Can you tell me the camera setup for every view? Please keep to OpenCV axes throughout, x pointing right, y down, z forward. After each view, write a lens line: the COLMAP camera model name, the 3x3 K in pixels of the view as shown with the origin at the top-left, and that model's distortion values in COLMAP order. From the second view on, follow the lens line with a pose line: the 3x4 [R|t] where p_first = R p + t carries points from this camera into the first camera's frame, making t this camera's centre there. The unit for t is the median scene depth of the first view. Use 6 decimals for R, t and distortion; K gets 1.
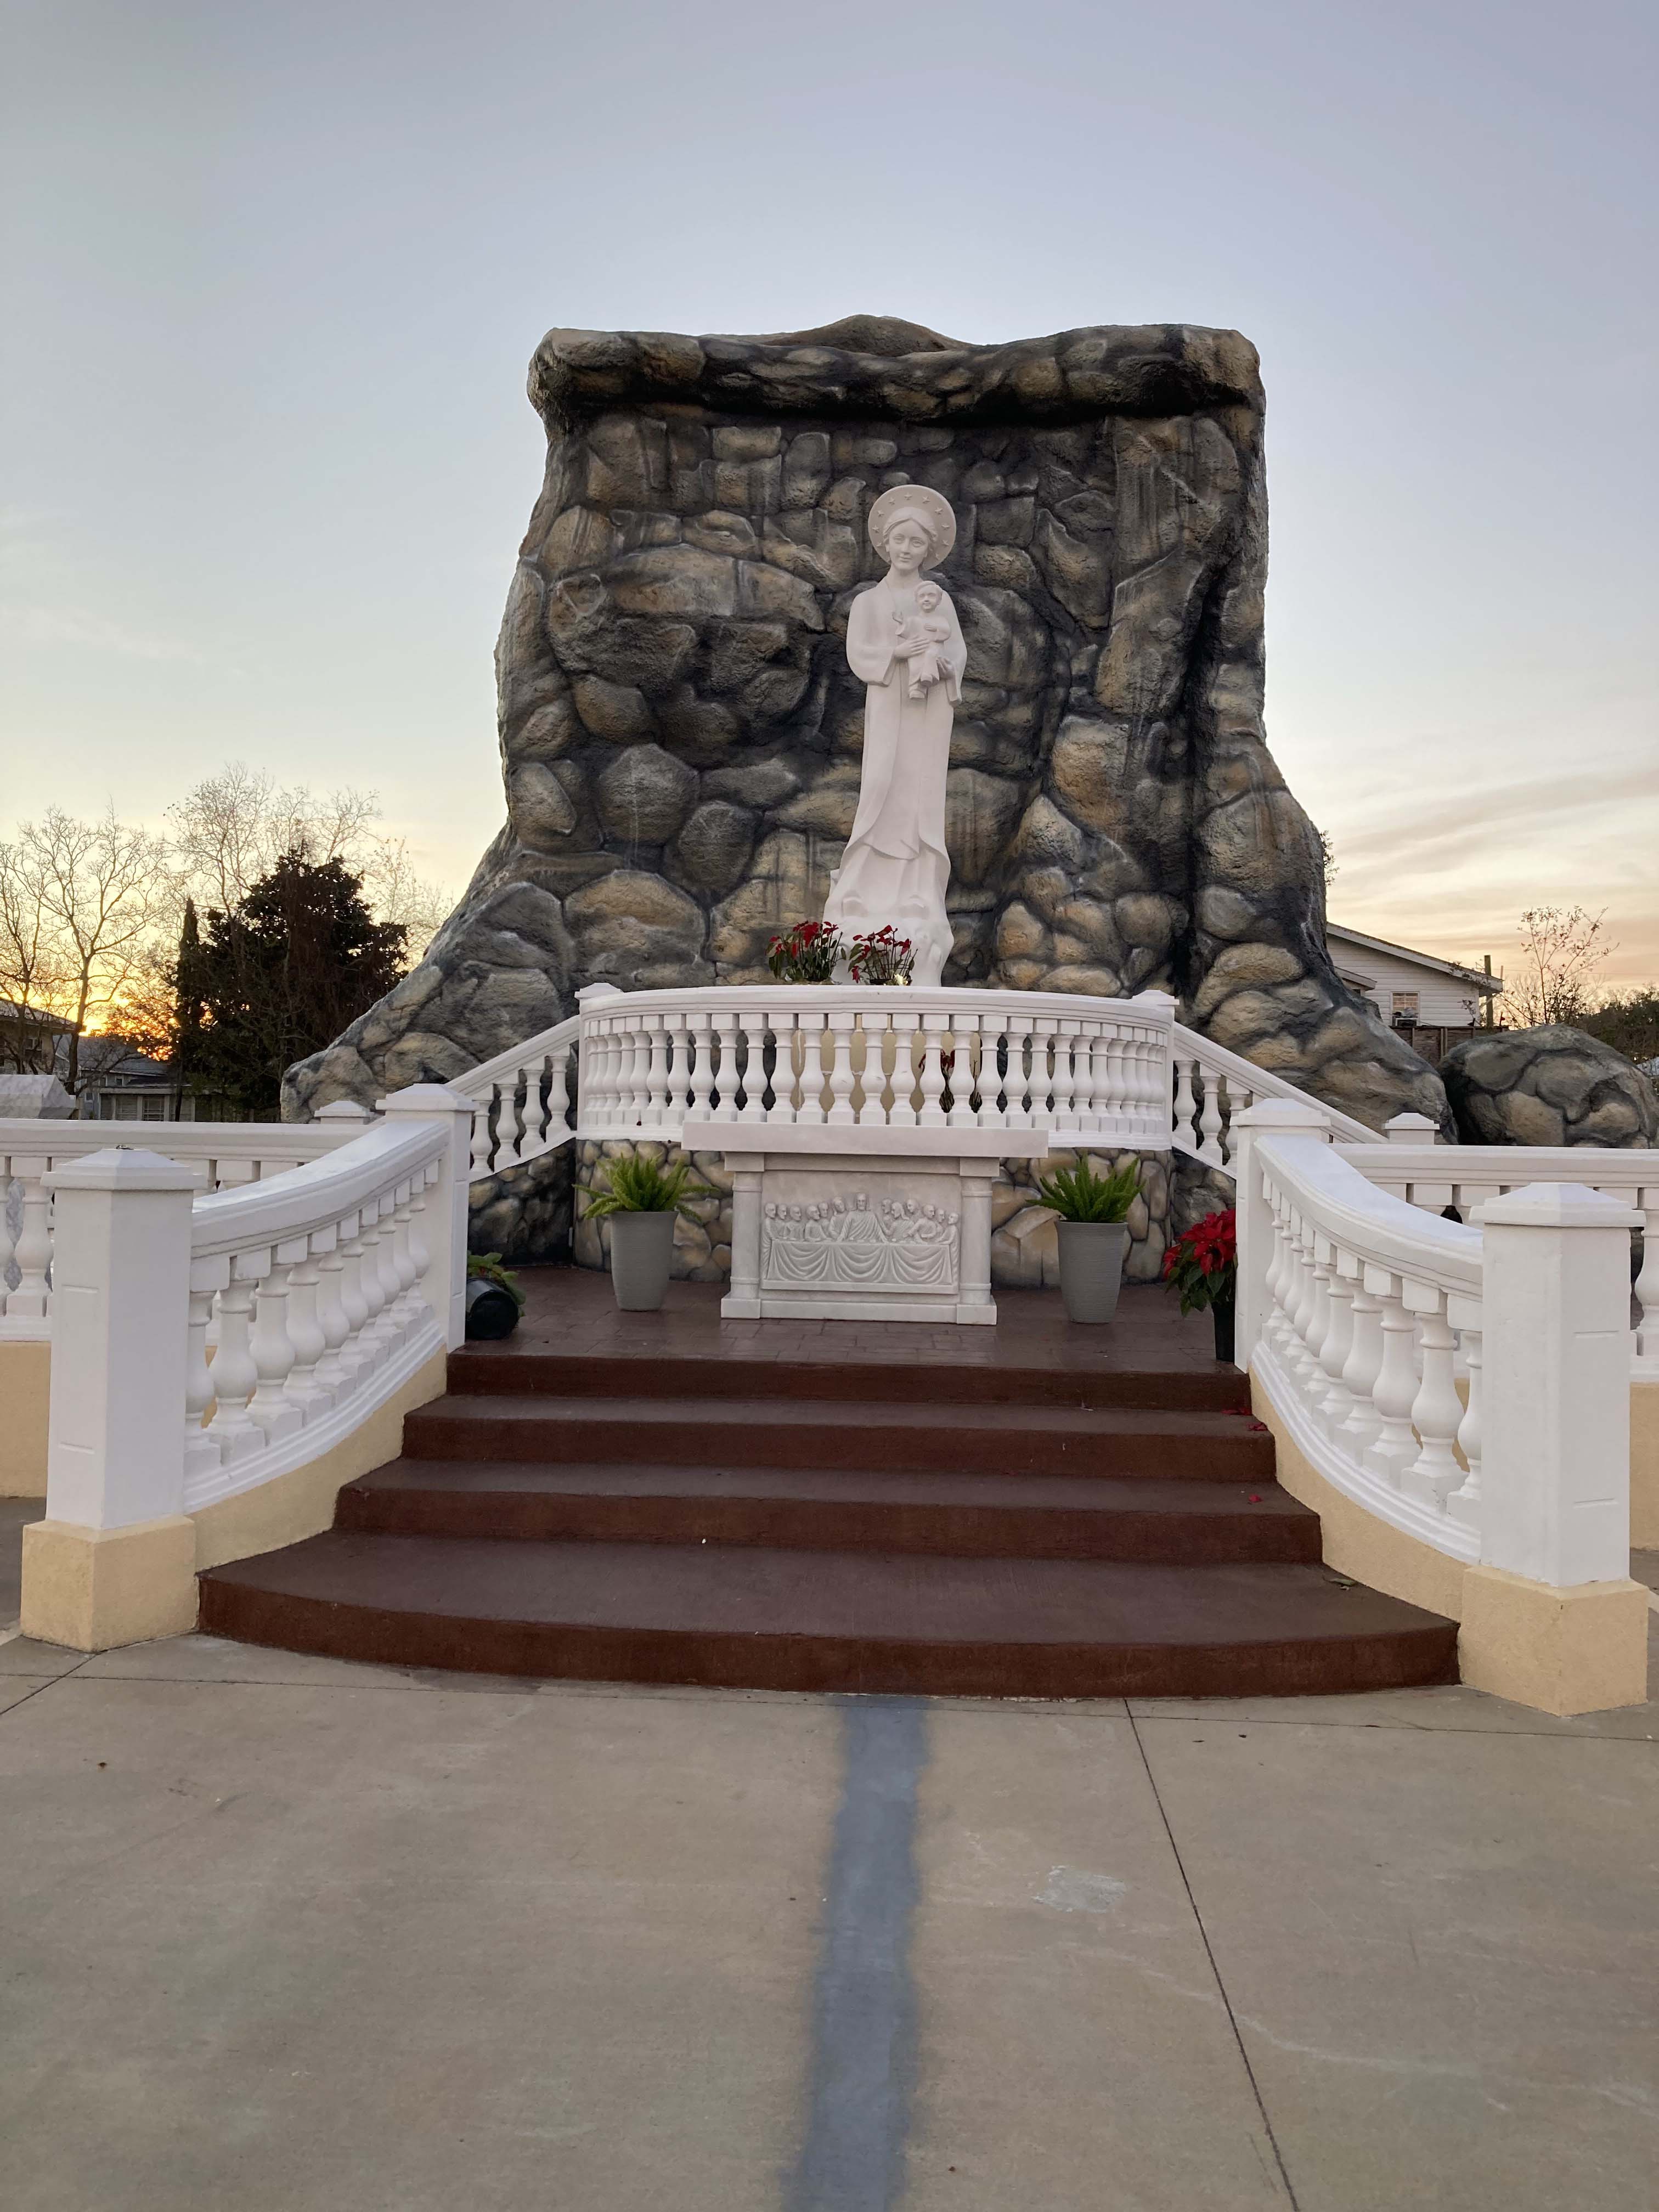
lens RADIAL K [[1793.9, 0, 834.5], [0, 1793.9, 1087.2], [0, 0, 1]] dist [0.100534, -0.188274]
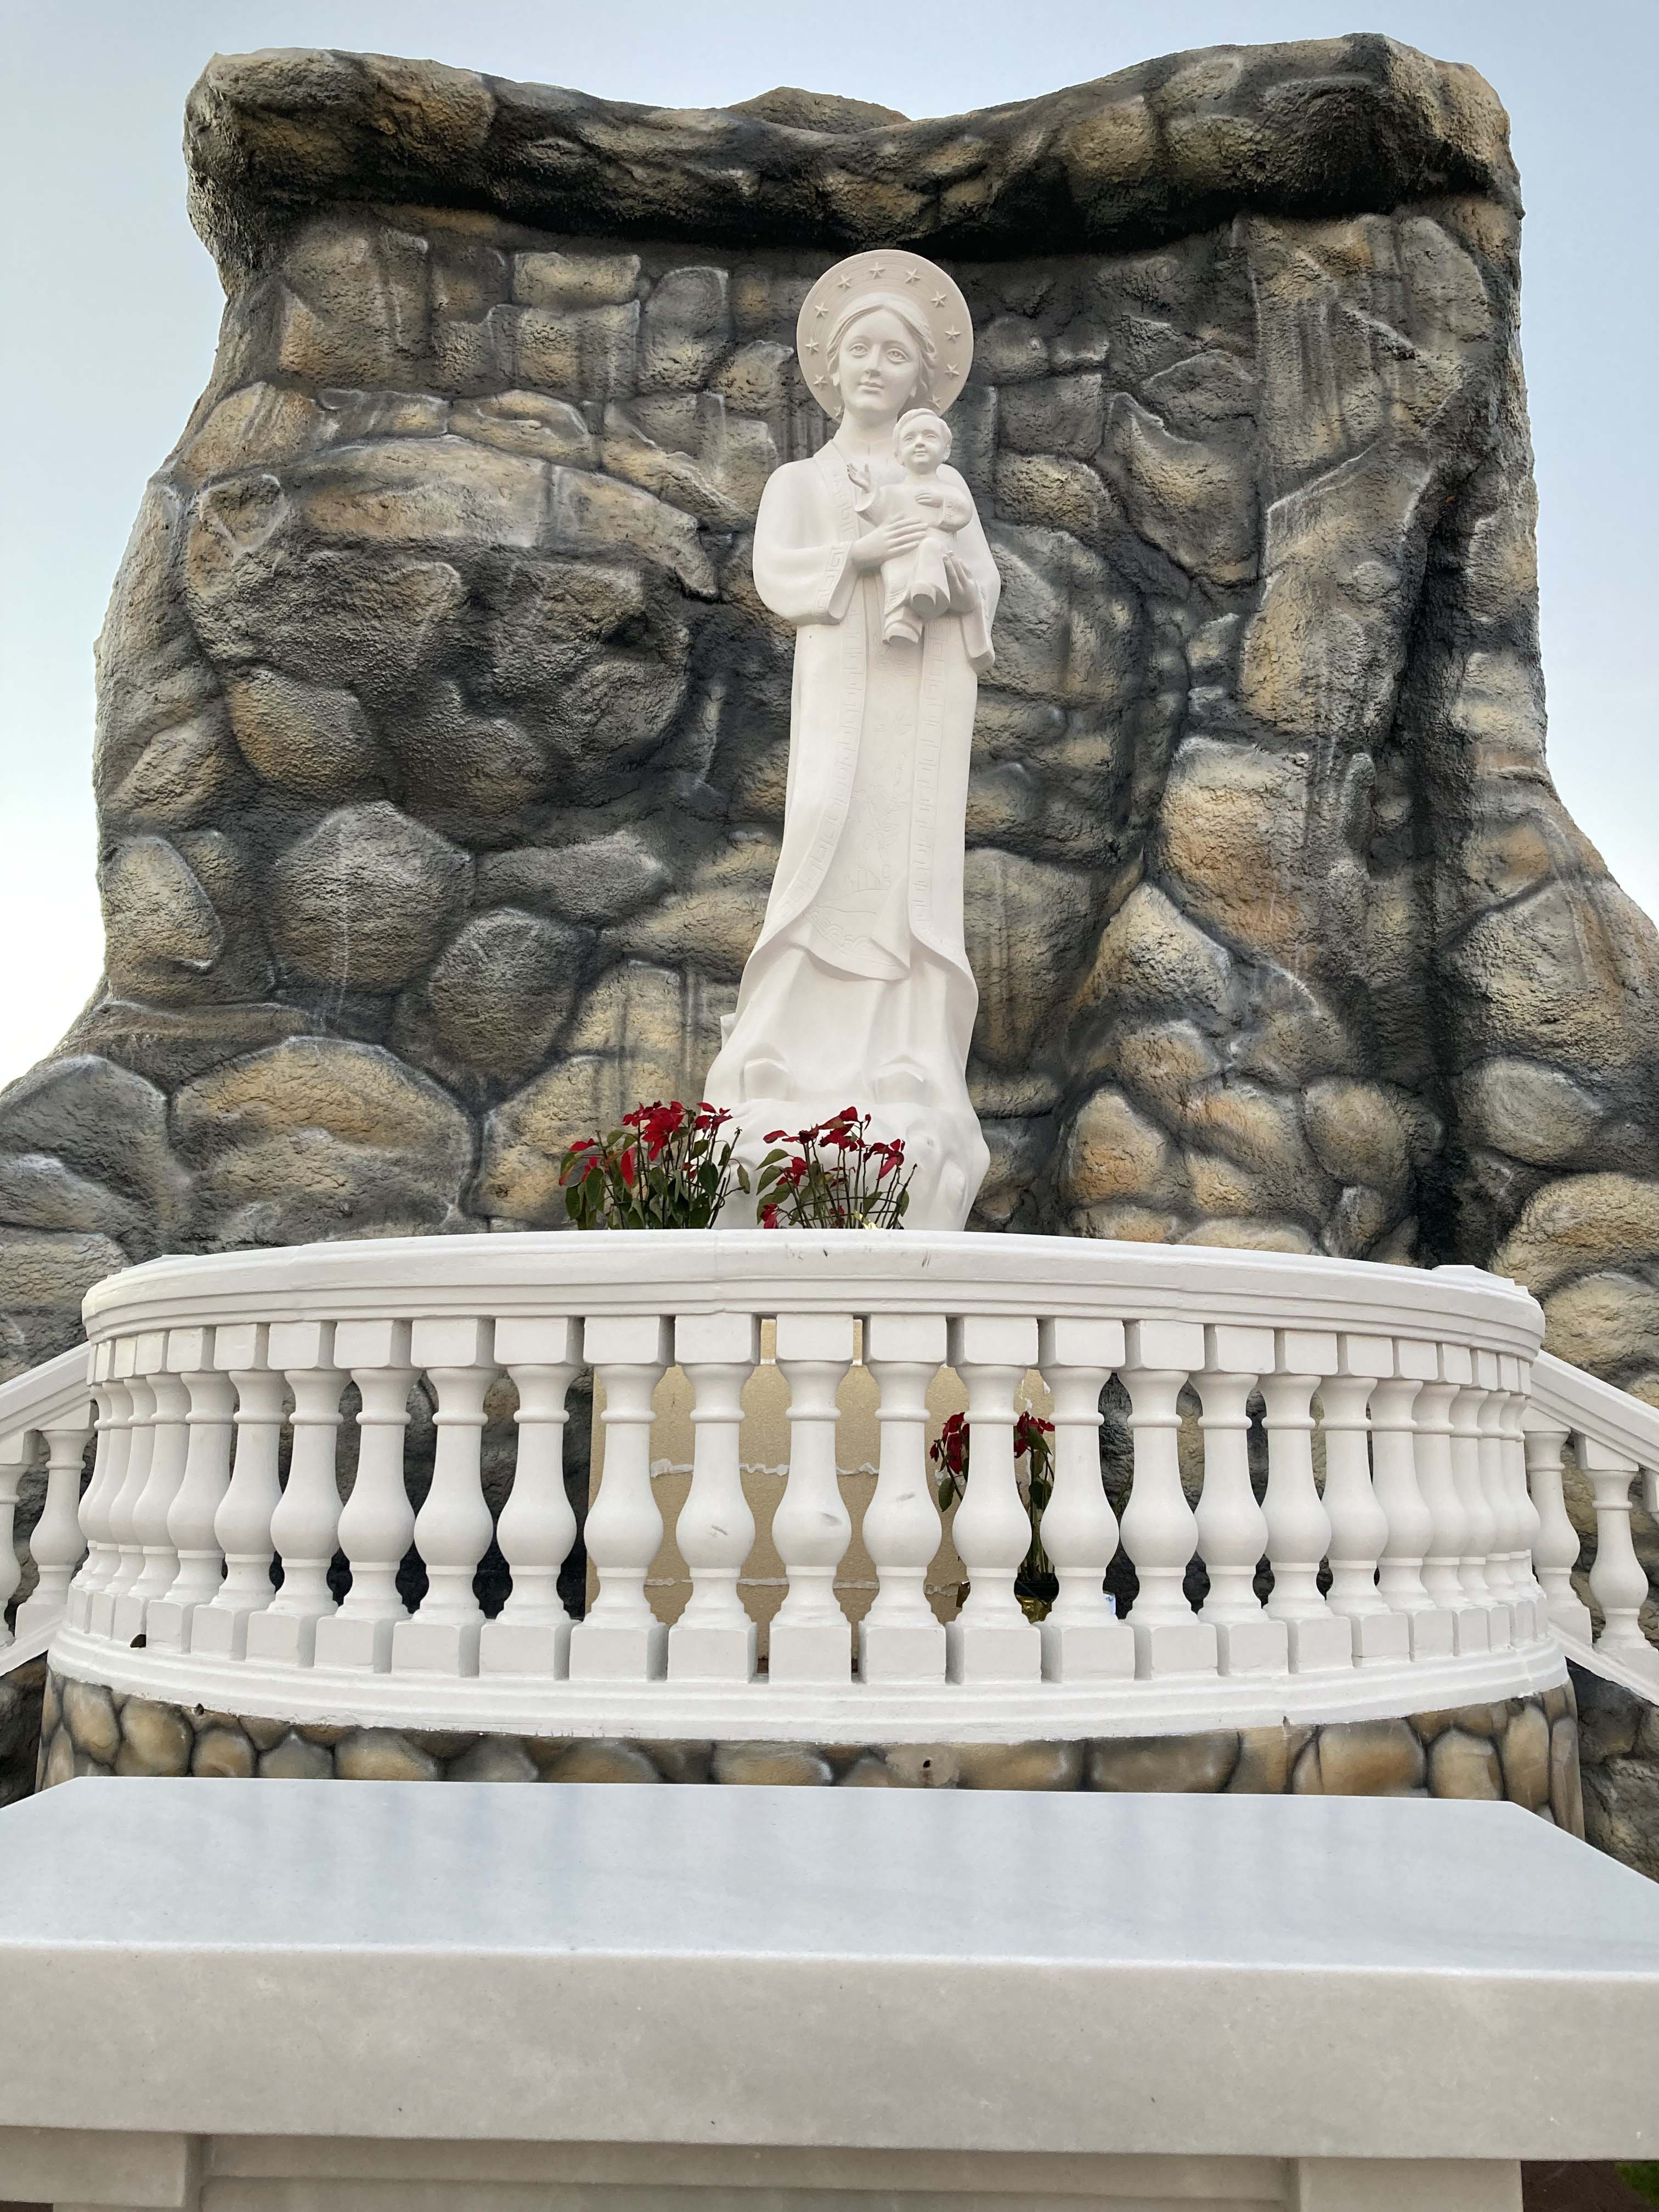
lens RADIAL K [[1793.9, 0, 834.5], [0, 1793.9, 1087.2], [0, 0, 1]] dist [0.100534, -0.188274]
pose [[0.999485, -0.001626, 0.032036, 0.011932], [0.007216, 0.984513, -0.175165, -0.018689], [-0.031255, 0.175306, 0.984018, 0.511503]]
